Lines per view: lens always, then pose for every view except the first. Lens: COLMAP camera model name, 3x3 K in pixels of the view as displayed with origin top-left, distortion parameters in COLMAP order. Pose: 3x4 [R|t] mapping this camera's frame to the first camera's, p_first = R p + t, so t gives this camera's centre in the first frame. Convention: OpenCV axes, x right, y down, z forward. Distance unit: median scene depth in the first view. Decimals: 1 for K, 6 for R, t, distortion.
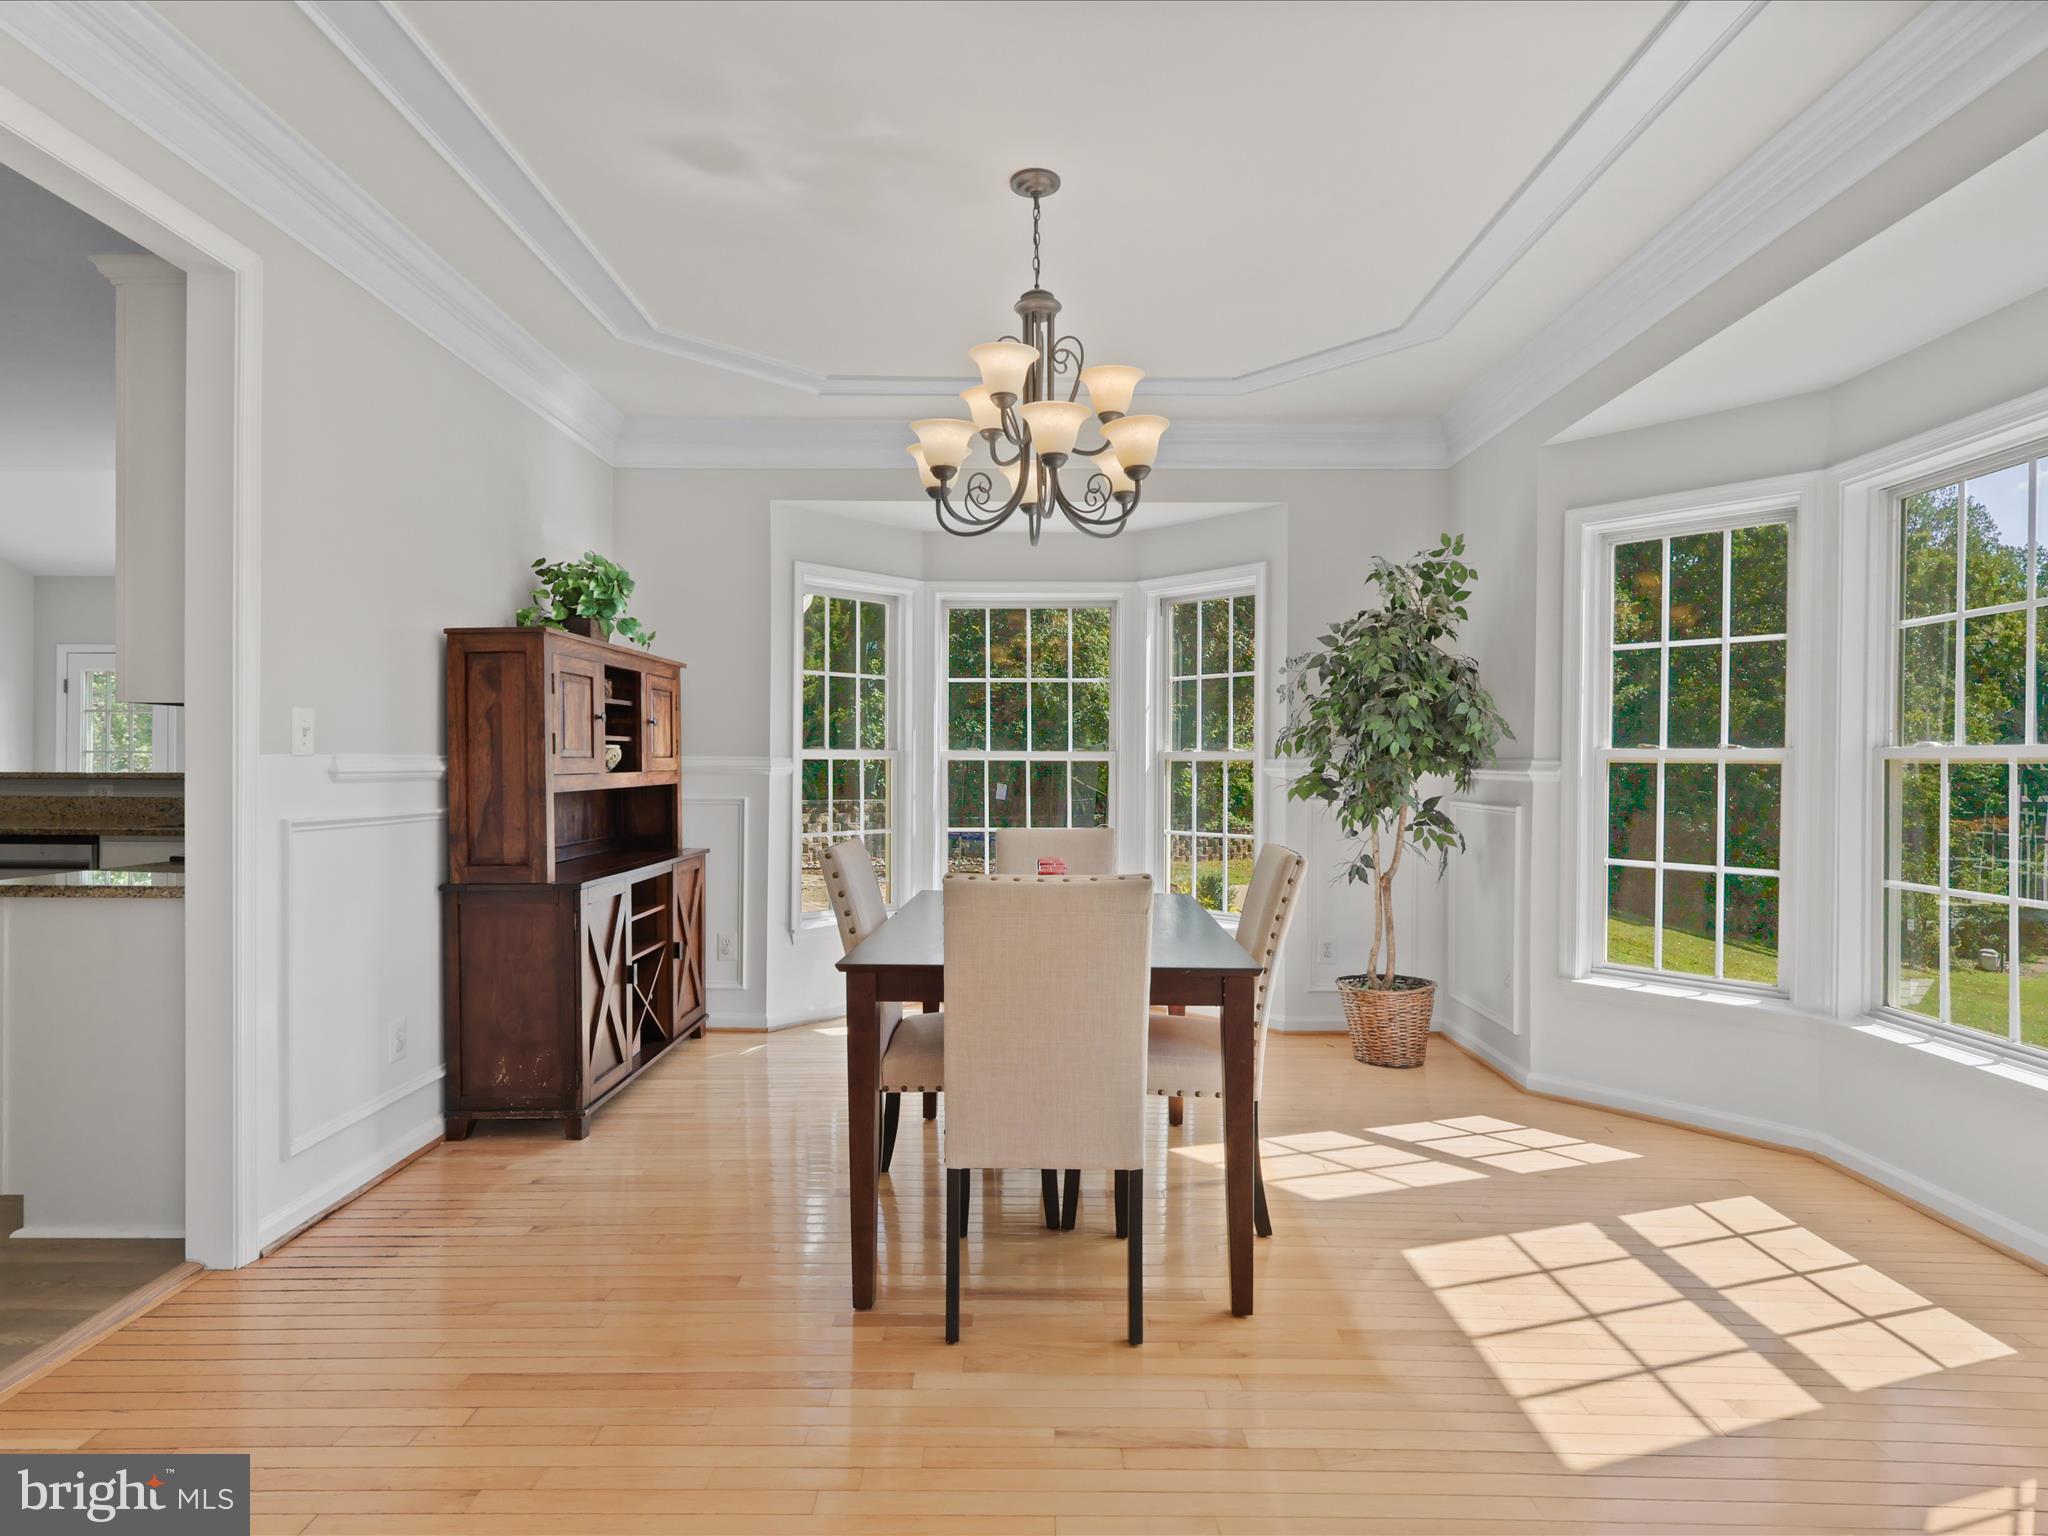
lens RADIAL K [[1084.9, 0, 1022.0], [0, 1084.9, 773.4], [0, 0, 1]] dist [-0.002998, -0.000810]
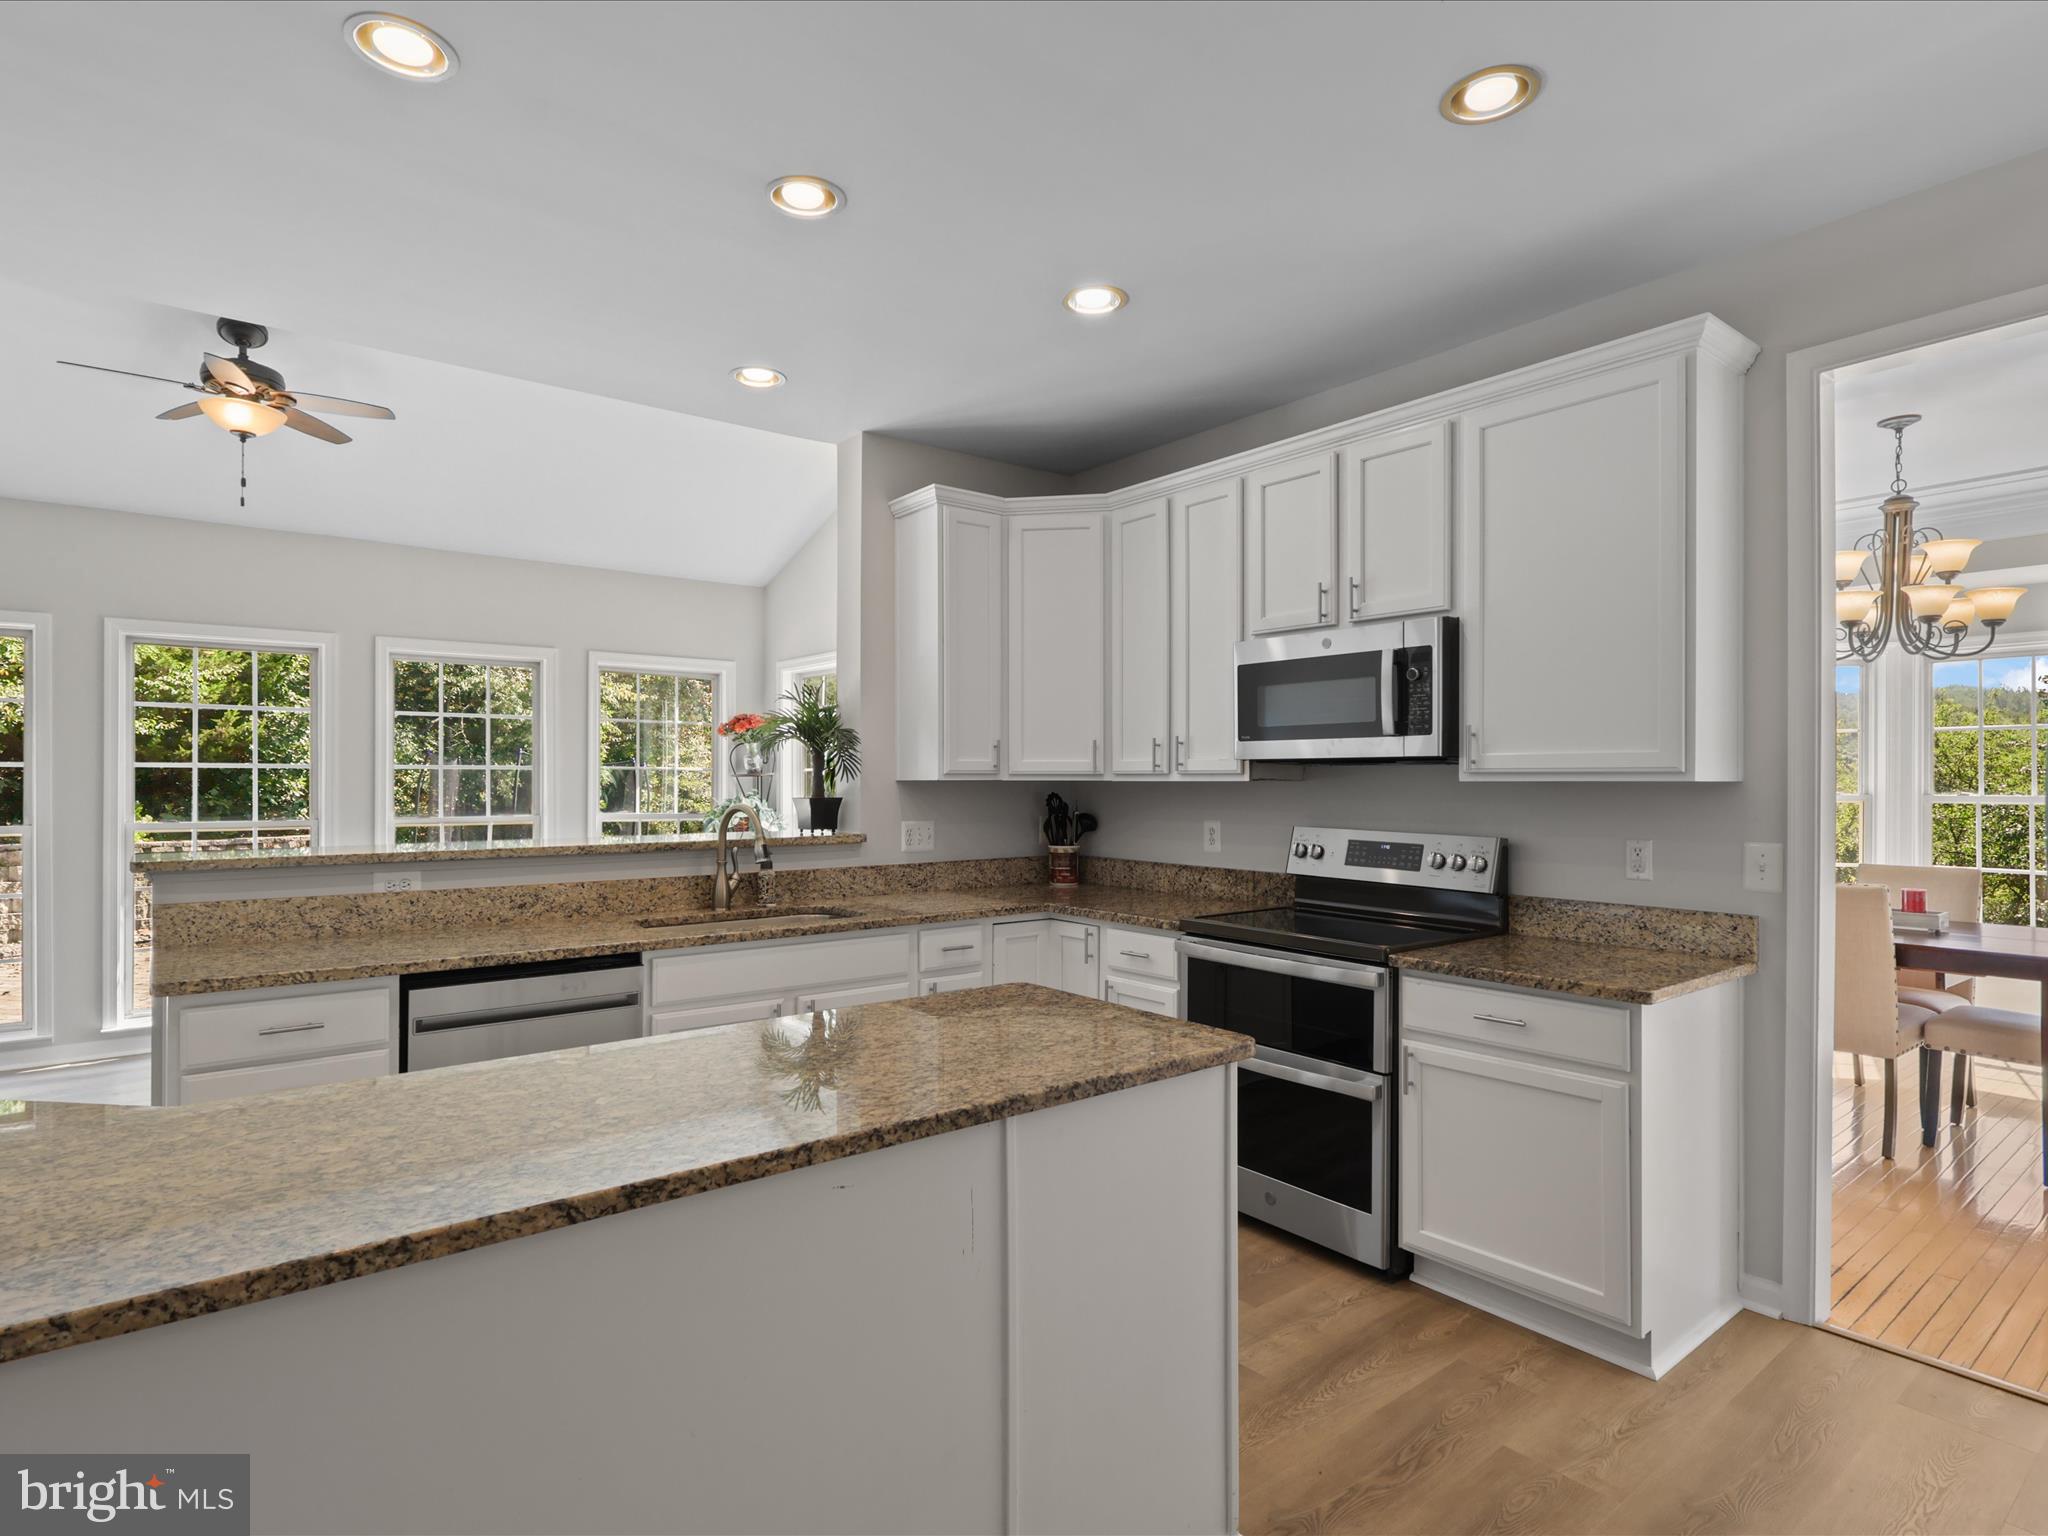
lens RADIAL K [[1078.9, 0, 1024.0], [0, 1078.9, 768.0], [0, 0, 1]] dist [-0.000398, 0.001520]
pose [[0.778134, -0.001552, 0.628096, -0.963114], [0.010565, 0.999888, -0.010618, -0.037159], [-0.628009, 0.014898, 0.778063, 0.322786]]
